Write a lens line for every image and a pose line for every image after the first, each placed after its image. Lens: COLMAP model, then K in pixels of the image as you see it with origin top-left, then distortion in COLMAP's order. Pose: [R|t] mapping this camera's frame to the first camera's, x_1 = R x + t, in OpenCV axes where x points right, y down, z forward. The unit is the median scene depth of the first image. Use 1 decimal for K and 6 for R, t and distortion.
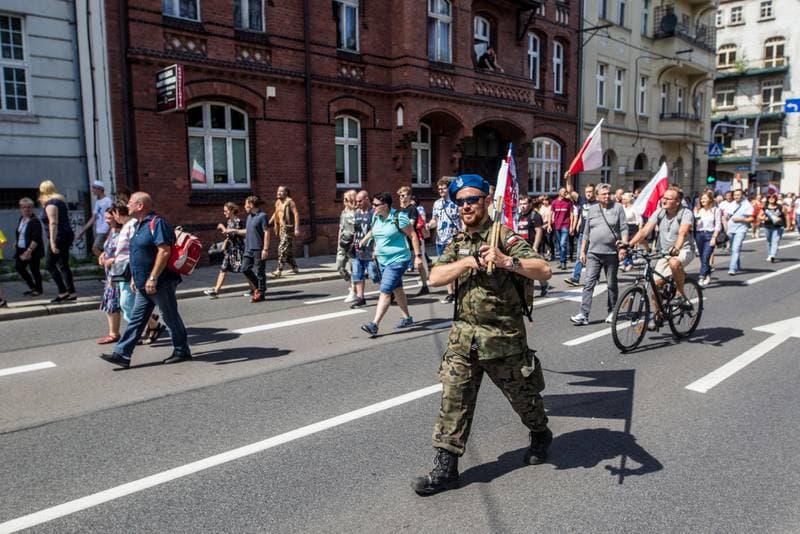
lens RADIAL K [[559.1, 0, 400.8], [0, 559.1, 260.7], [0, 0, 1]] dist [-0.019572, -0.000584]
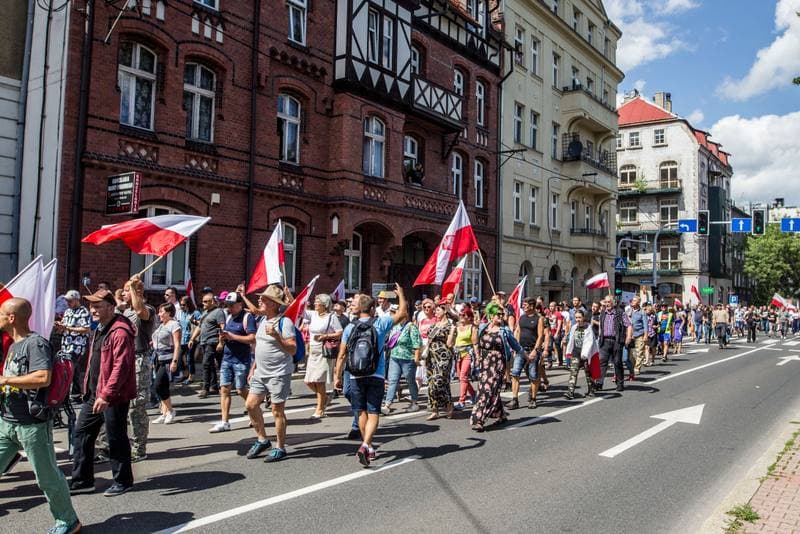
lens RADIAL K [[636.8, 0, 400.0], [0, 636.8, 267.0], [0, 0, 1]] dist [-0.009709, -0.006345]
pose [[0.985549, 0.032166, 0.166309, -0.074043], [-0.004353, 0.986290, -0.164962, 0.013629], [-0.169335, 0.161854, 0.972177, -0.156350]]
